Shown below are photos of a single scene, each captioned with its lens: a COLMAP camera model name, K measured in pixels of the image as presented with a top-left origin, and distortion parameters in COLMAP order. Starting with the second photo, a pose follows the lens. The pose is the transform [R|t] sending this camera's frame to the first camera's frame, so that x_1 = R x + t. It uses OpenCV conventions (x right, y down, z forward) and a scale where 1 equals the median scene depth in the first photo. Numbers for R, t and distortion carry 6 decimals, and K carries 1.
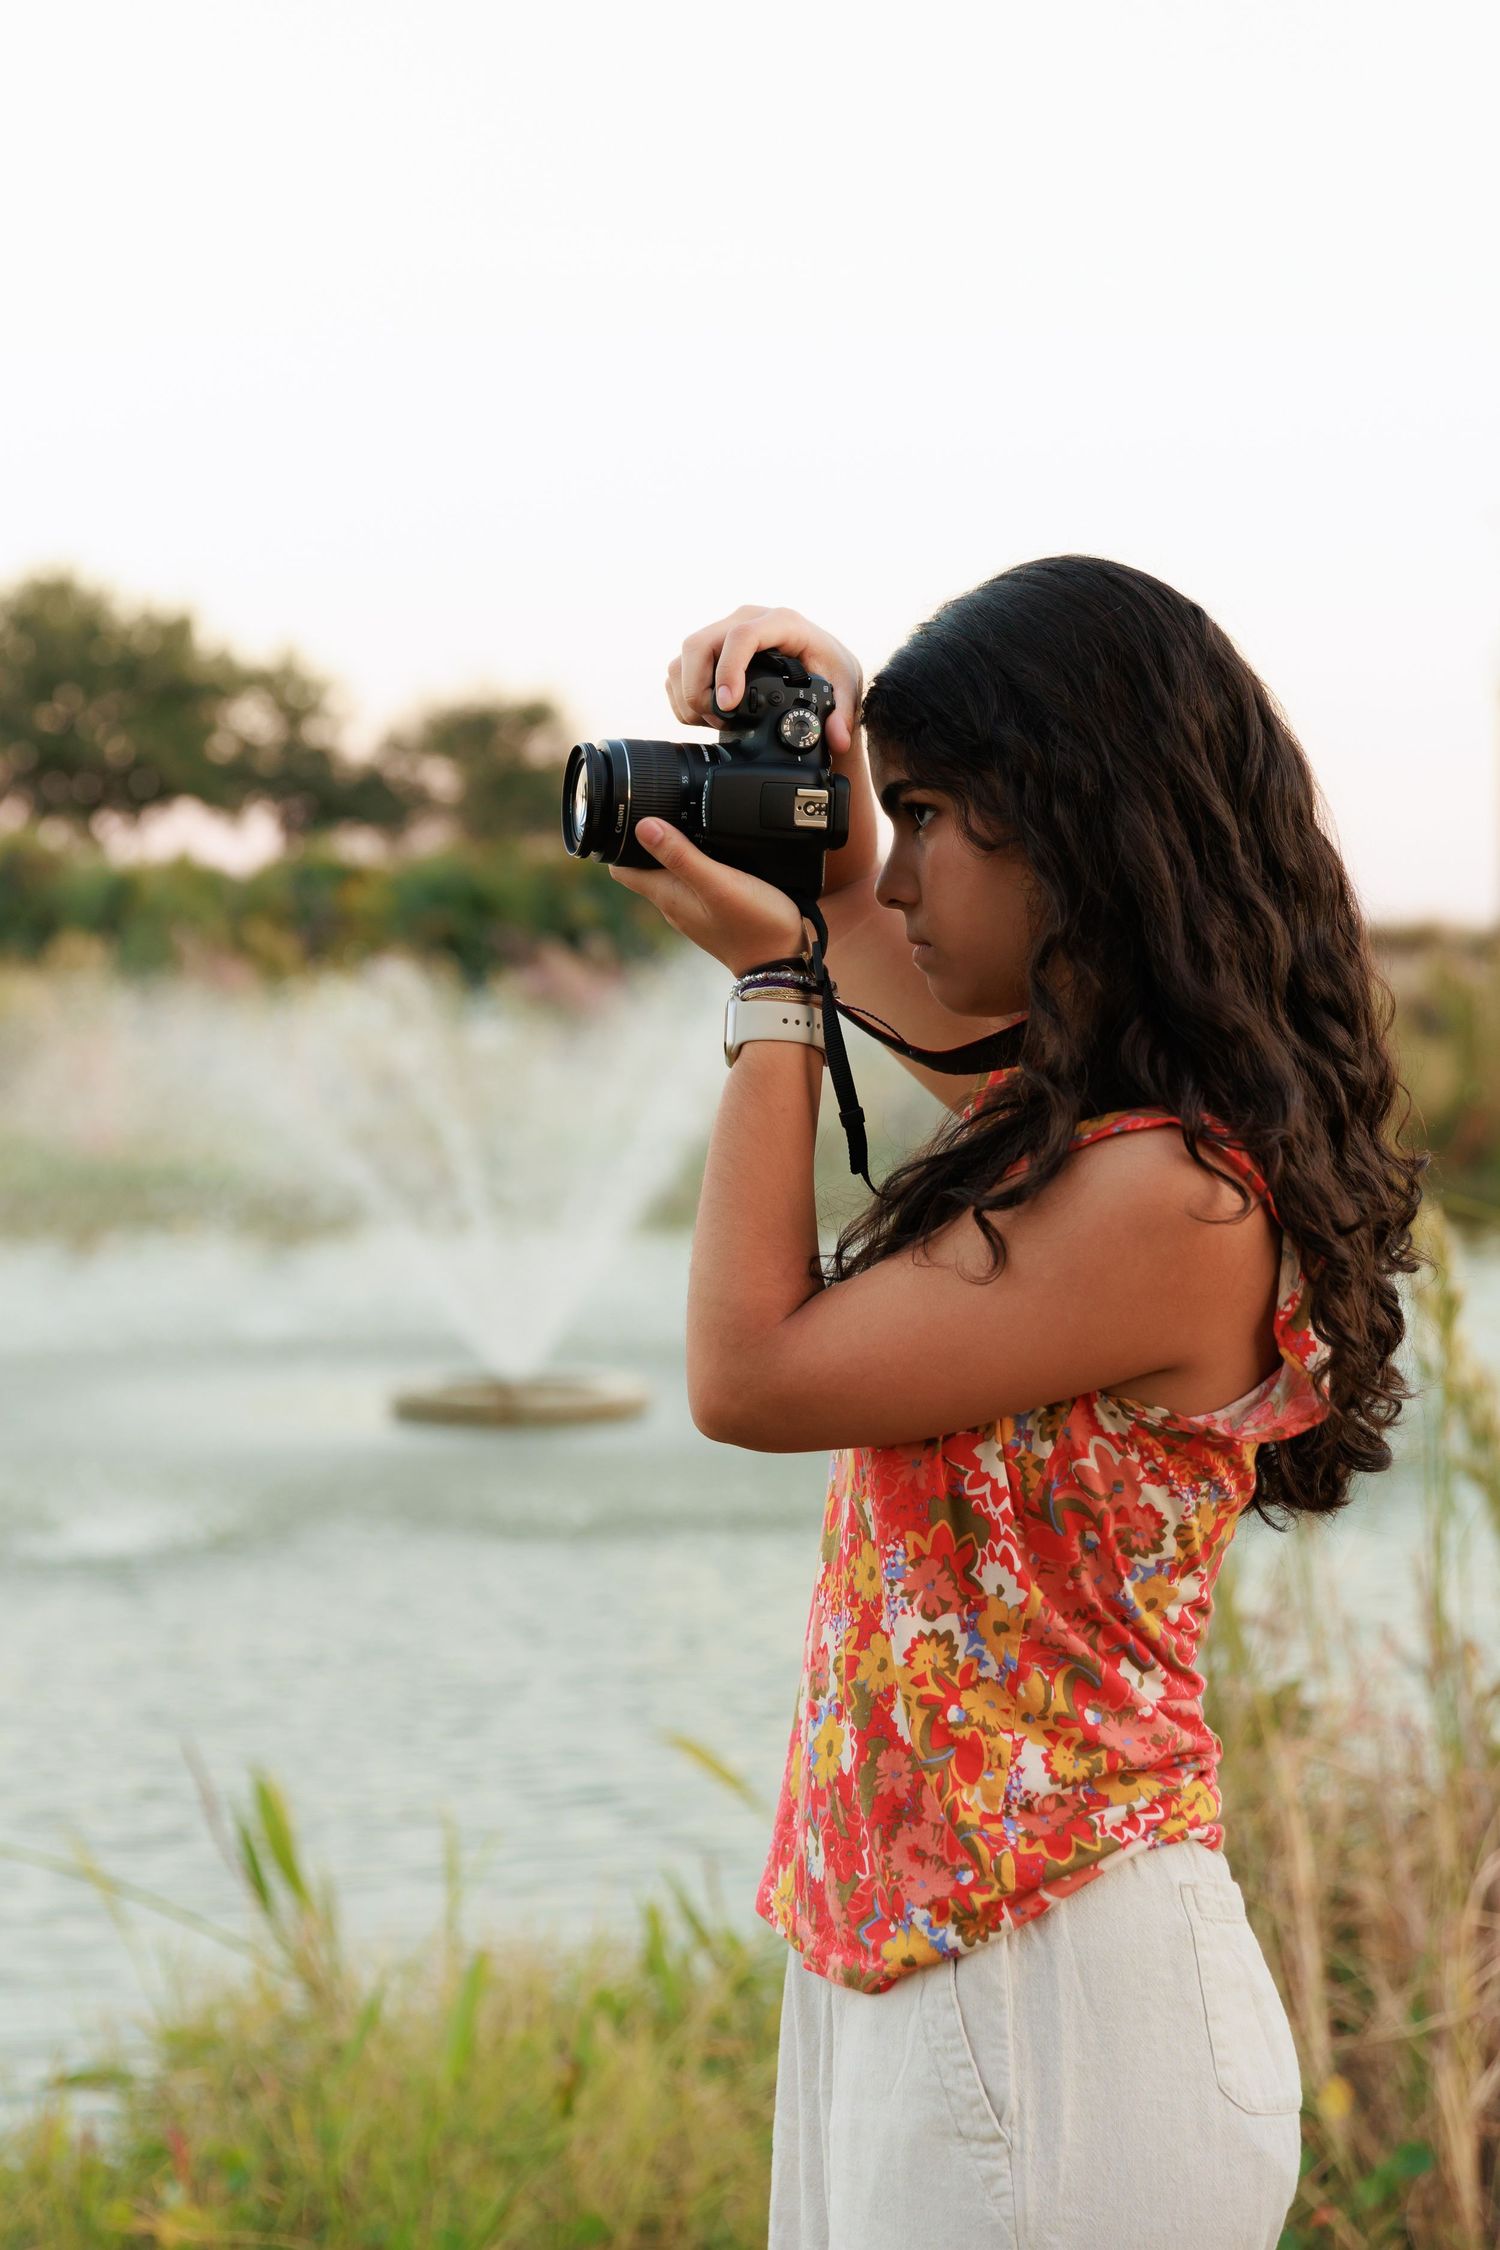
lens RADIAL K [[3745.7, 0, 750.6], [0, 3745.7, 828.1], [0, 0, 1]] dist [-0.004421, 0.053170]
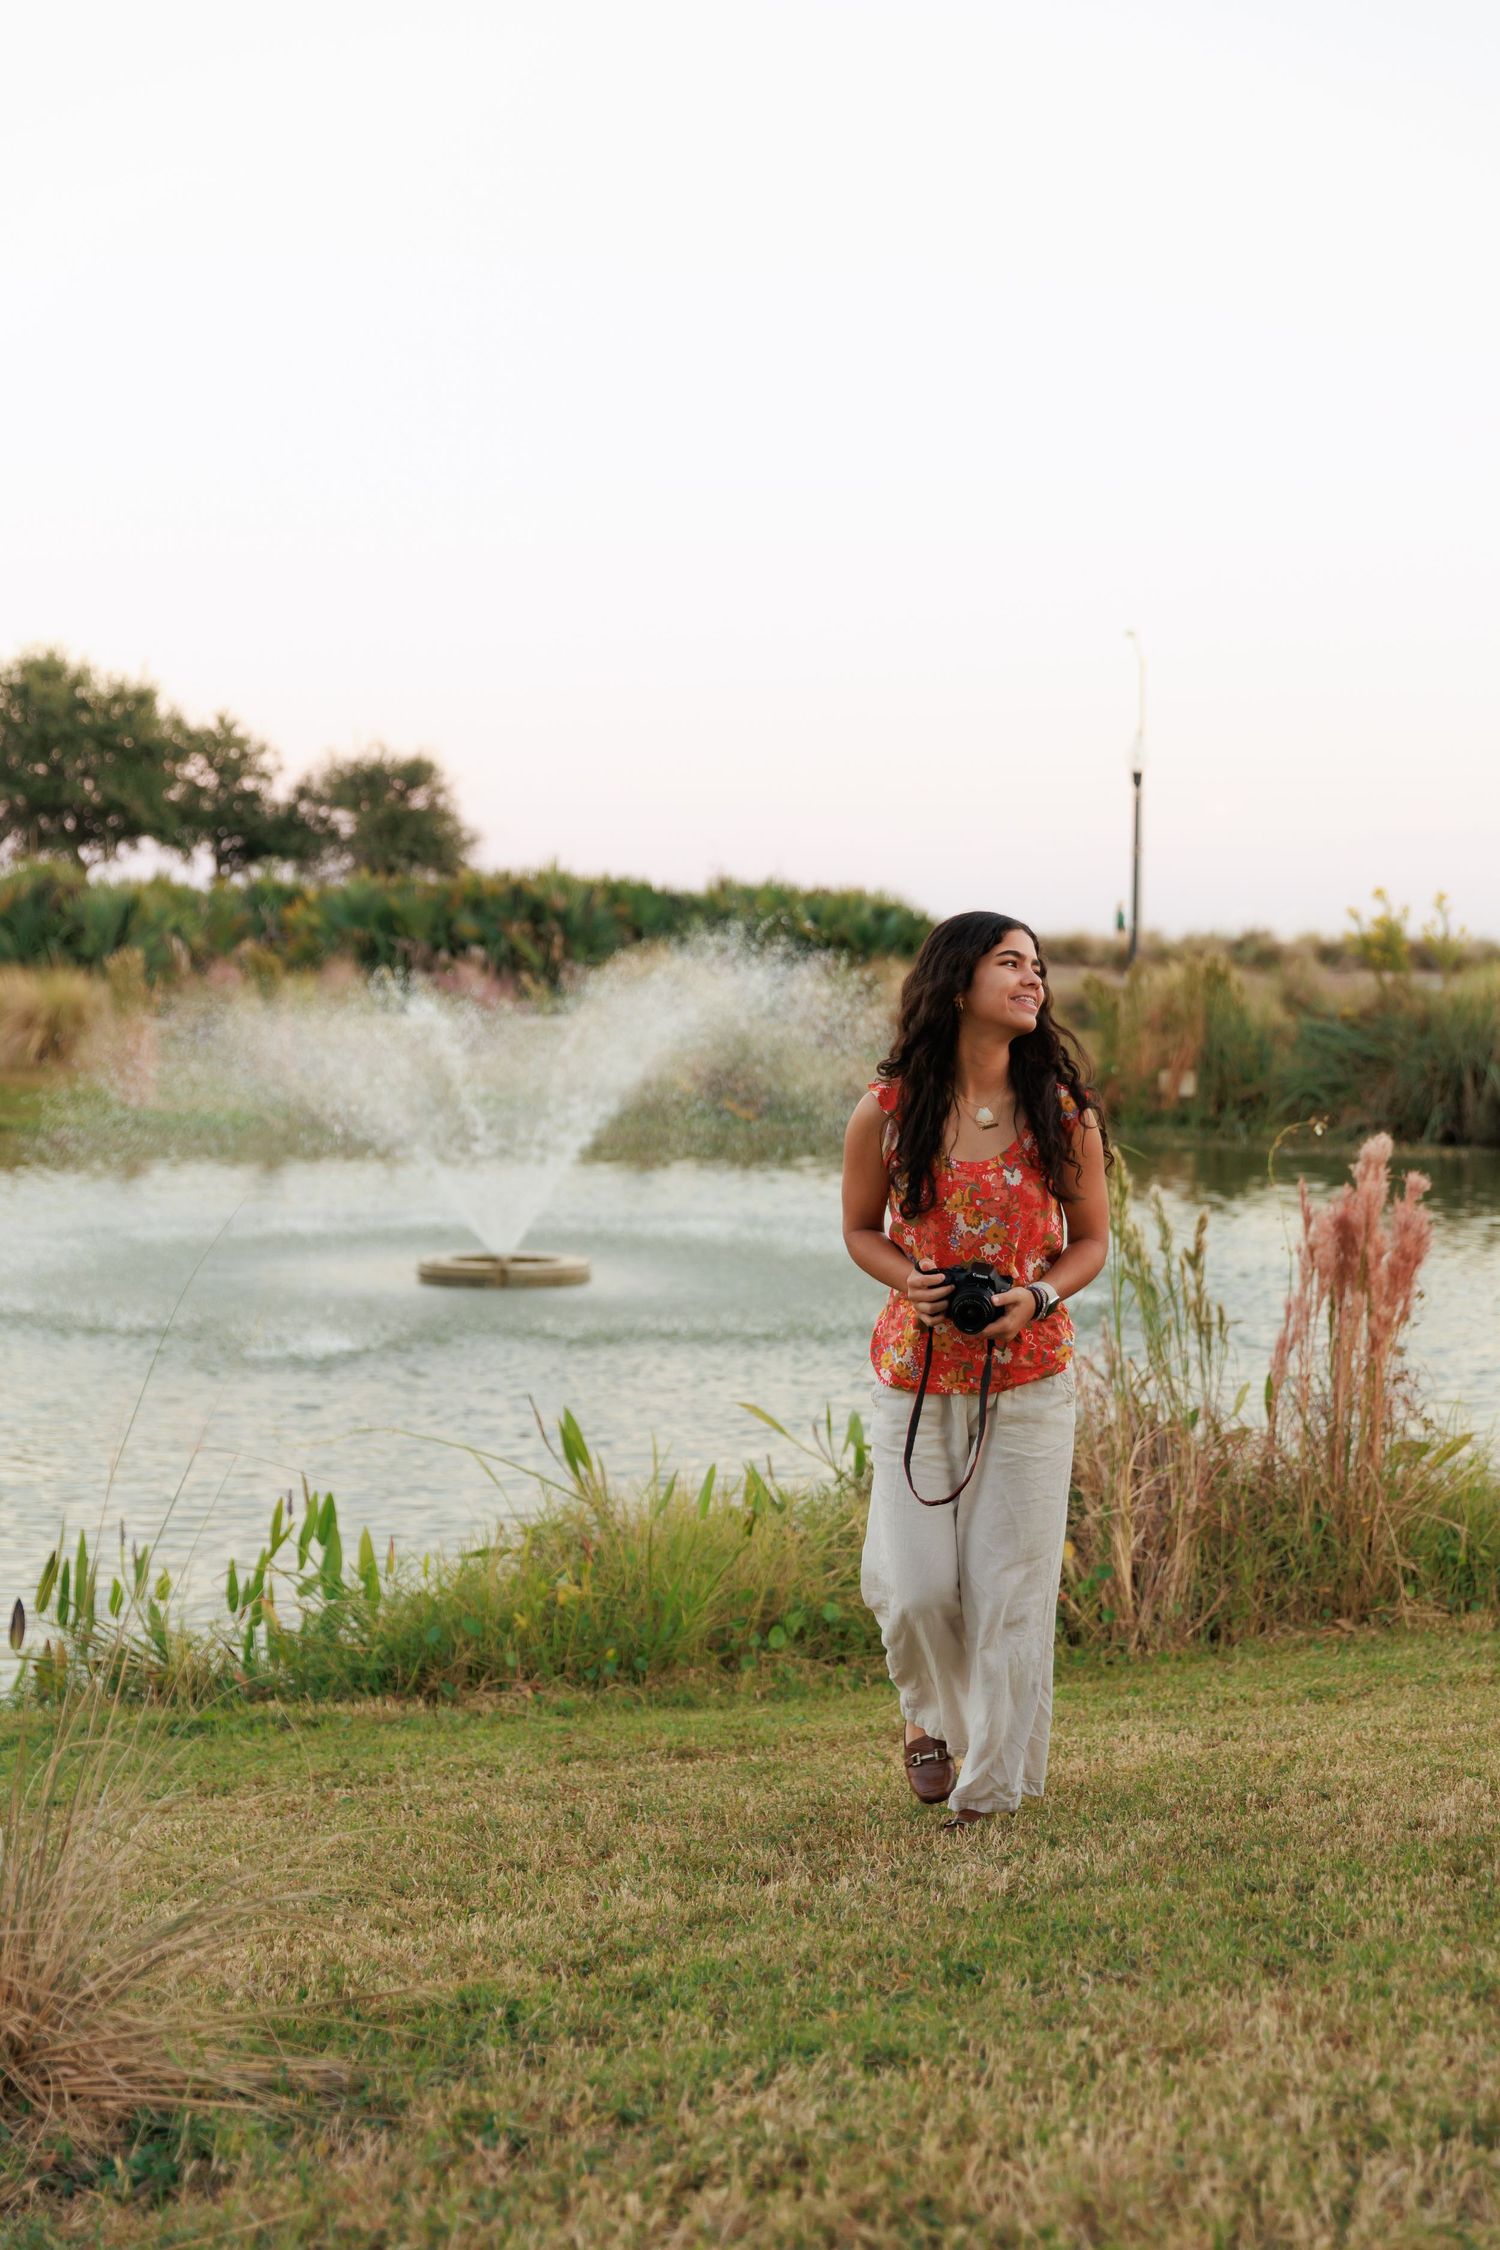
lens RADIAL K [[3173.5, 0, 732.5], [0, 3173.5, 1053.4], [0, 0, 1]] dist [-0.004875, 0.017283]
pose [[0.997088, 0.008254, 0.075817, -0.031604], [-0.013712, 0.997328, 0.071756, -0.014411], [-0.075022, -0.072587, 0.994536, -0.140381]]
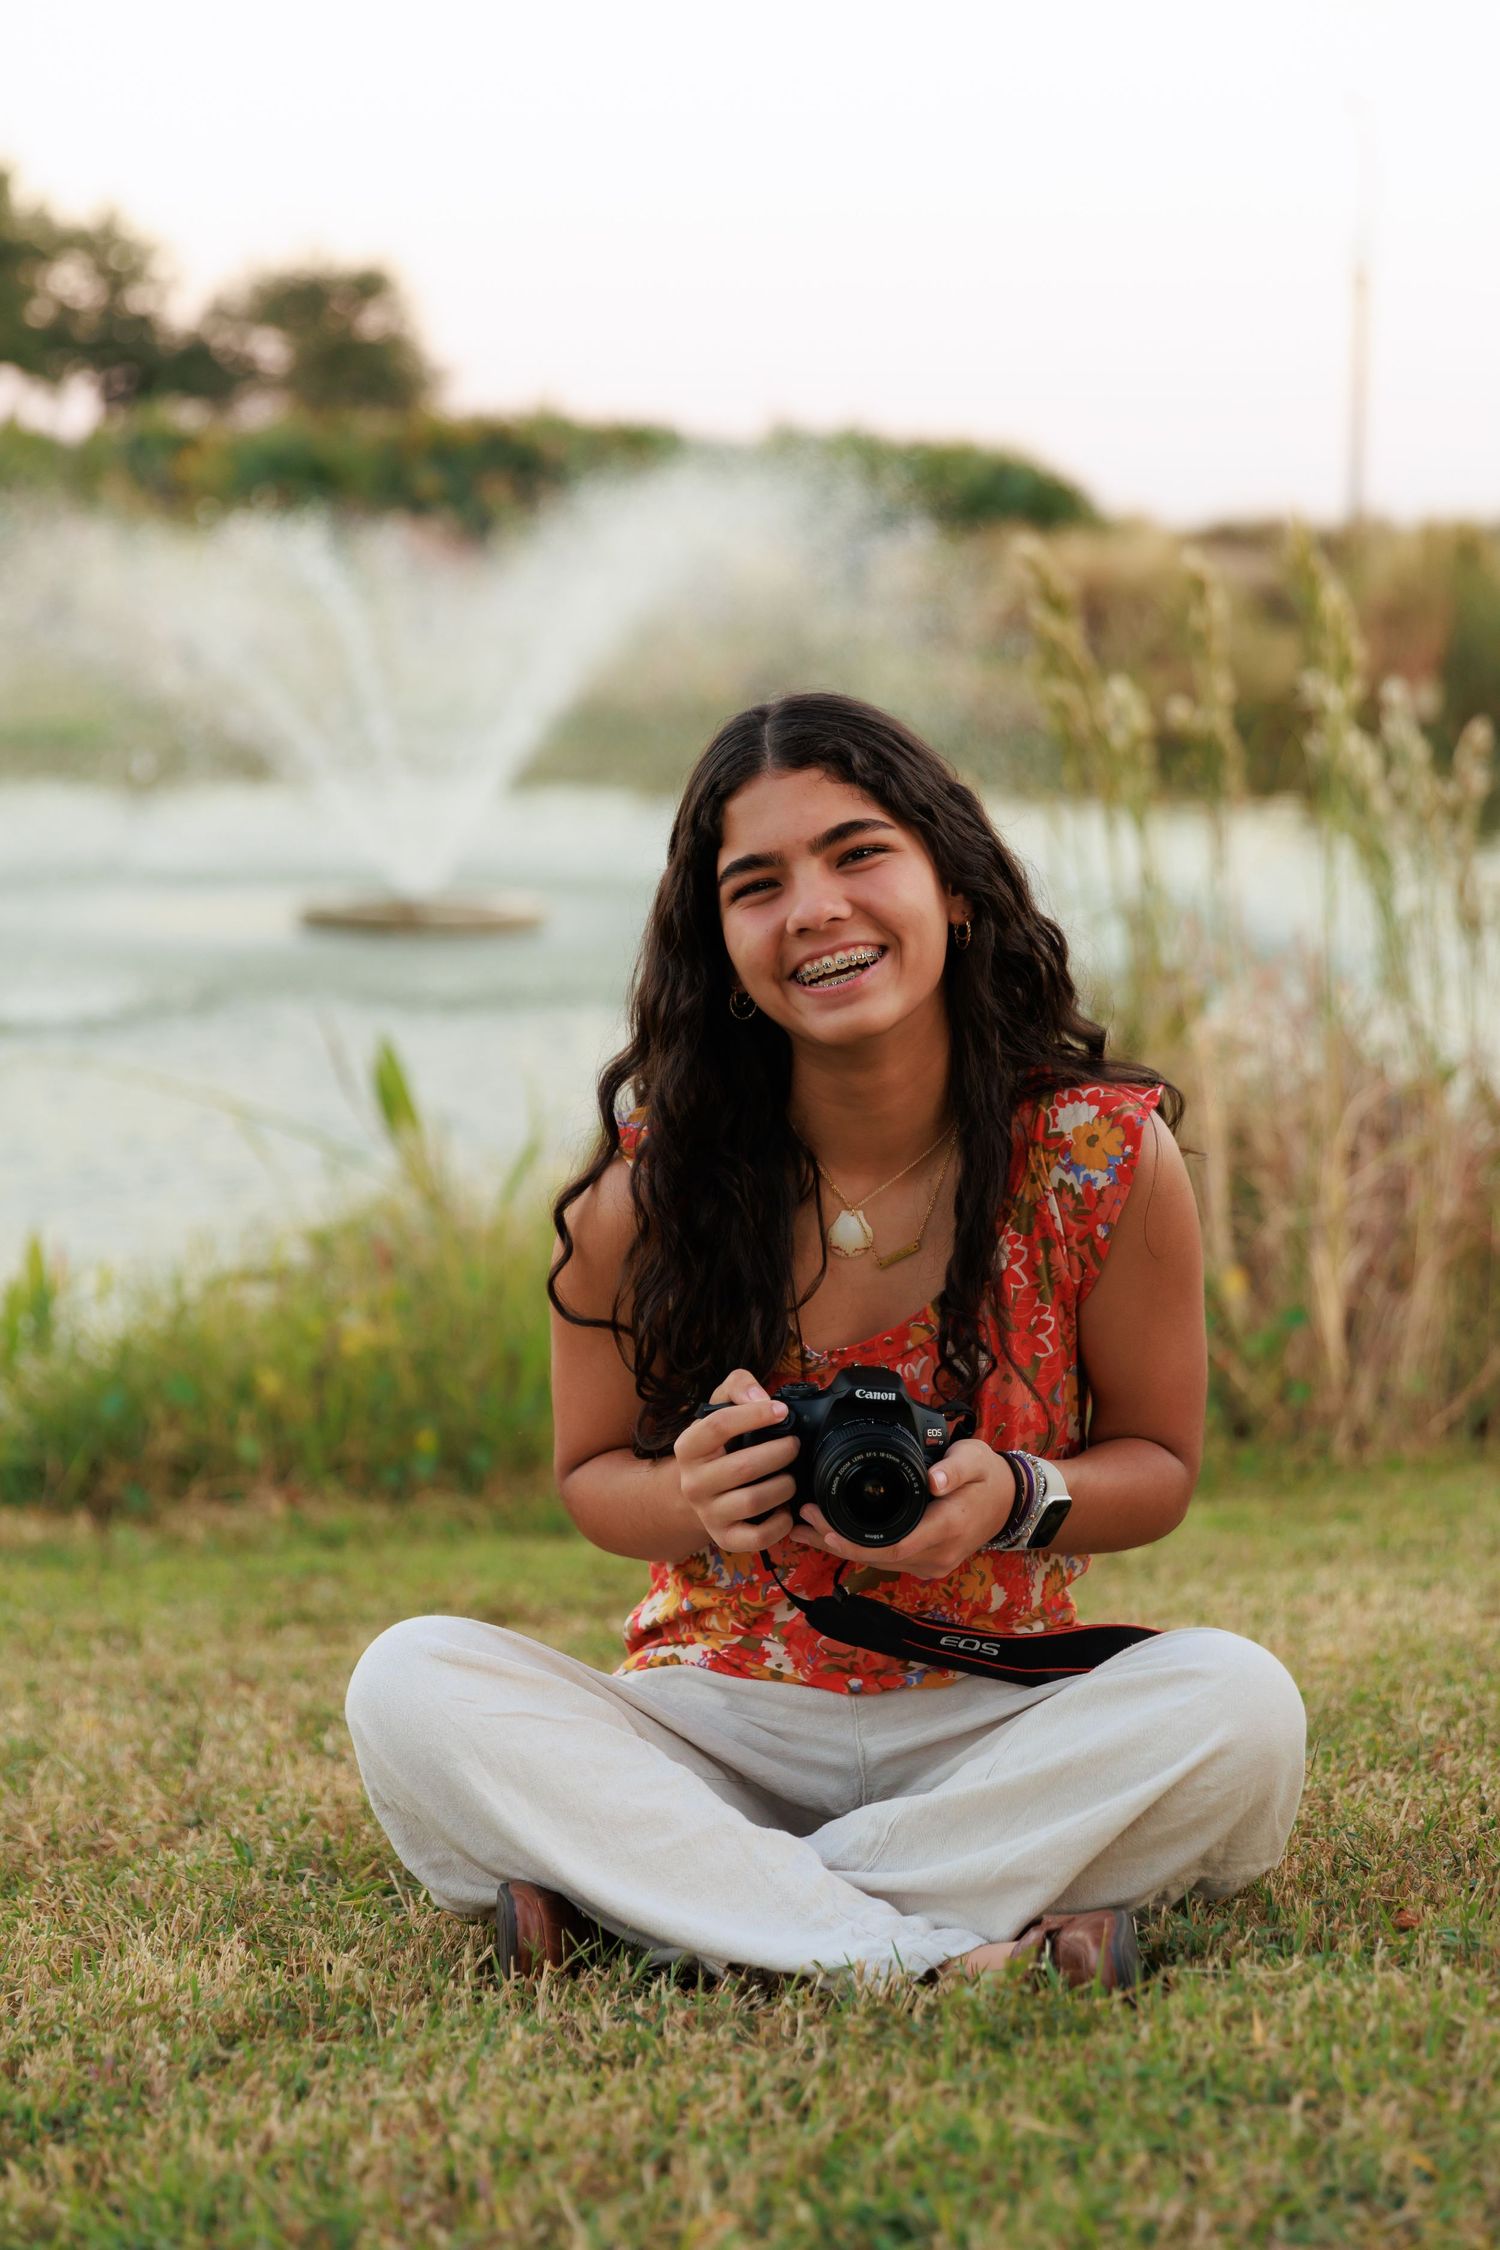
lens RADIAL K [[4005.8, 0, 764.6], [0, 4005.8, 1060.3], [0, 0, 1]] dist [-0.023134, 0.265413]
pose [[0.998133, 0.013999, 0.059450, -0.014969], [-0.022814, 0.988380, 0.150285, 0.010316], [-0.056655, -0.151360, 0.986854, -0.057658]]
